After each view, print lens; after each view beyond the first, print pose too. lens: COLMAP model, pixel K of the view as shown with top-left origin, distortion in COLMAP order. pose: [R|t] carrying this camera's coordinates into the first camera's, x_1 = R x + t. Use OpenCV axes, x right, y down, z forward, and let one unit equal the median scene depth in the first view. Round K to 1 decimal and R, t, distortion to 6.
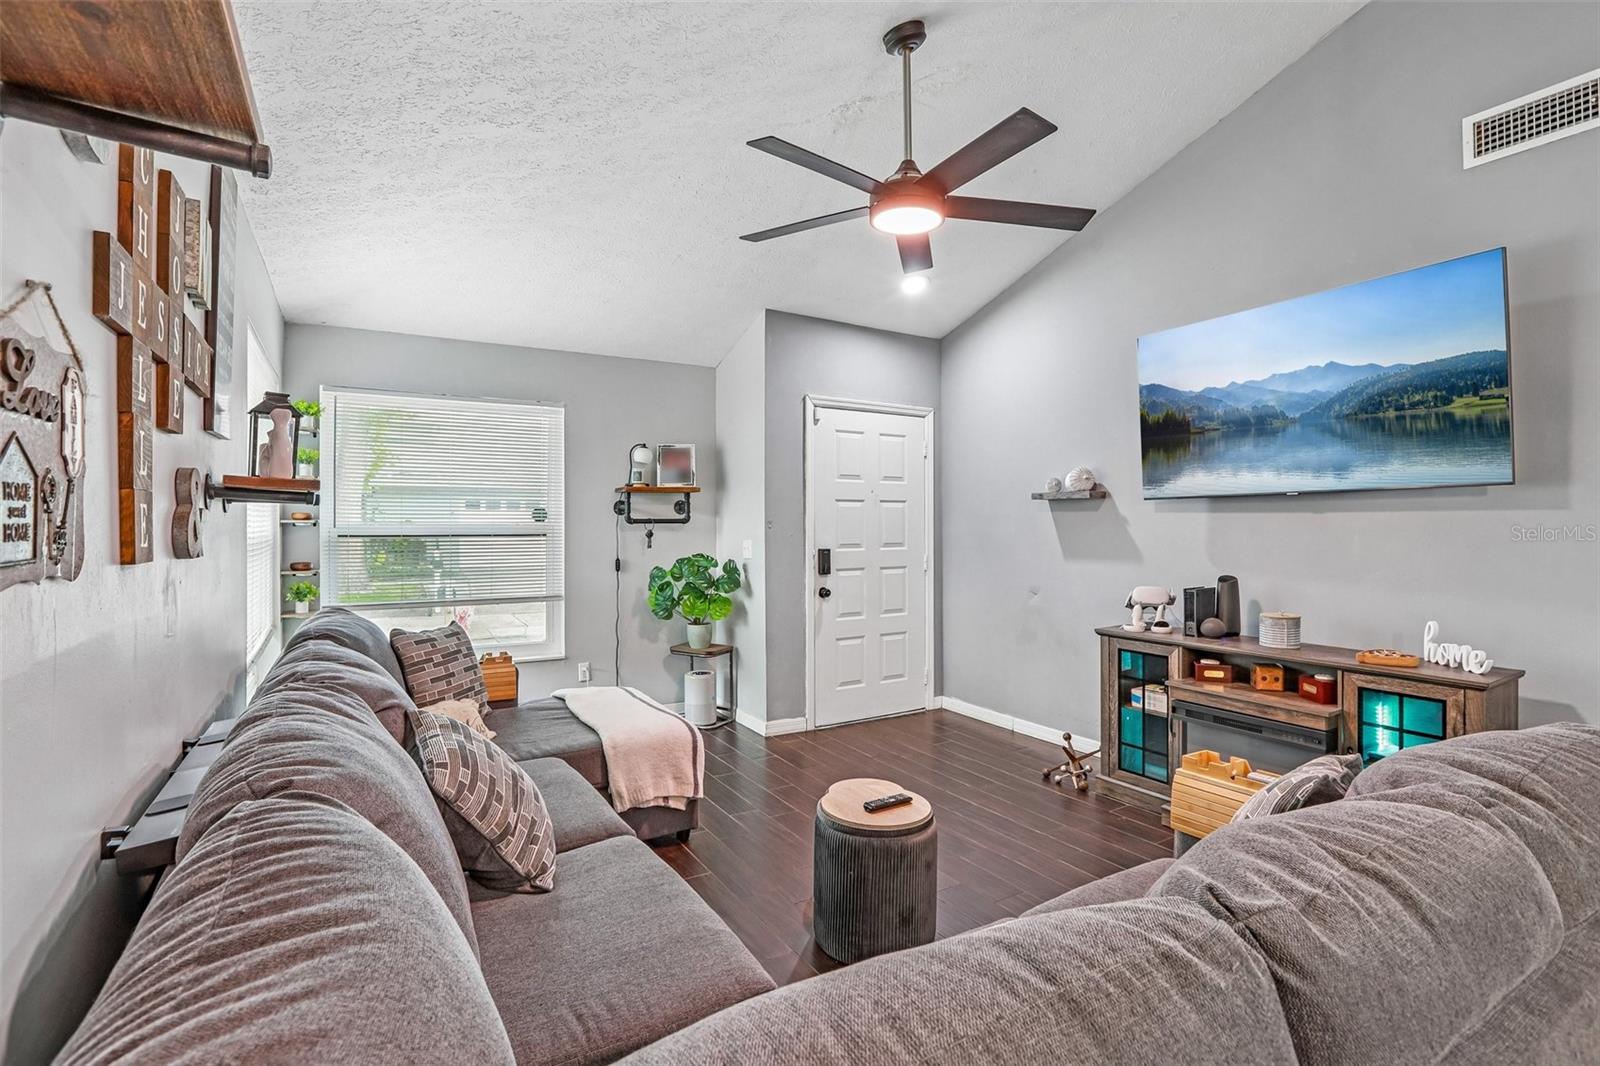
lens RADIAL K [[754.0, 0, 791.0], [0, 754.0, 518.9], [0, 0, 1]] dist [-0.044379, 0.016885]
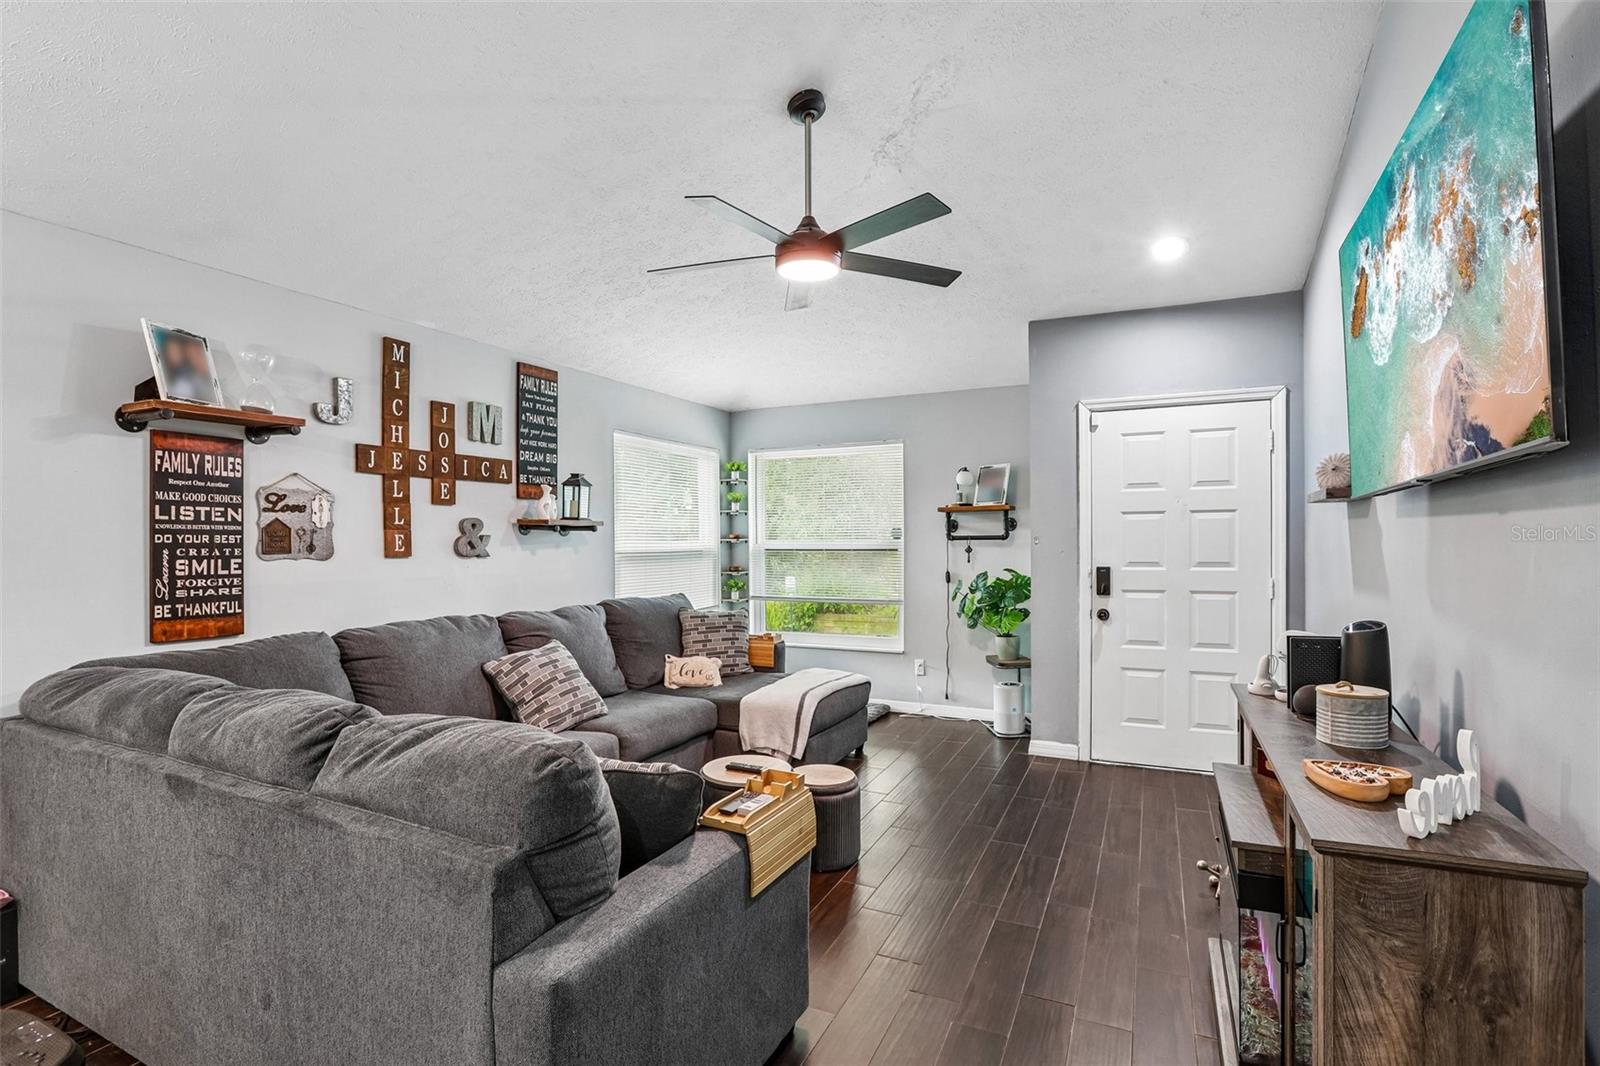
lens RADIAL K [[754.0, 0, 809.2], [0, 754.0, 534.1], [0, 0, 1]] dist [-0.044379, 0.016885]
pose [[0.556471, -0.012005, -0.830780, 0.598612], [0.010185, 0.999919, -0.007627, 0.003800], [0.830804, -0.004217, 0.556548, 0.202342]]
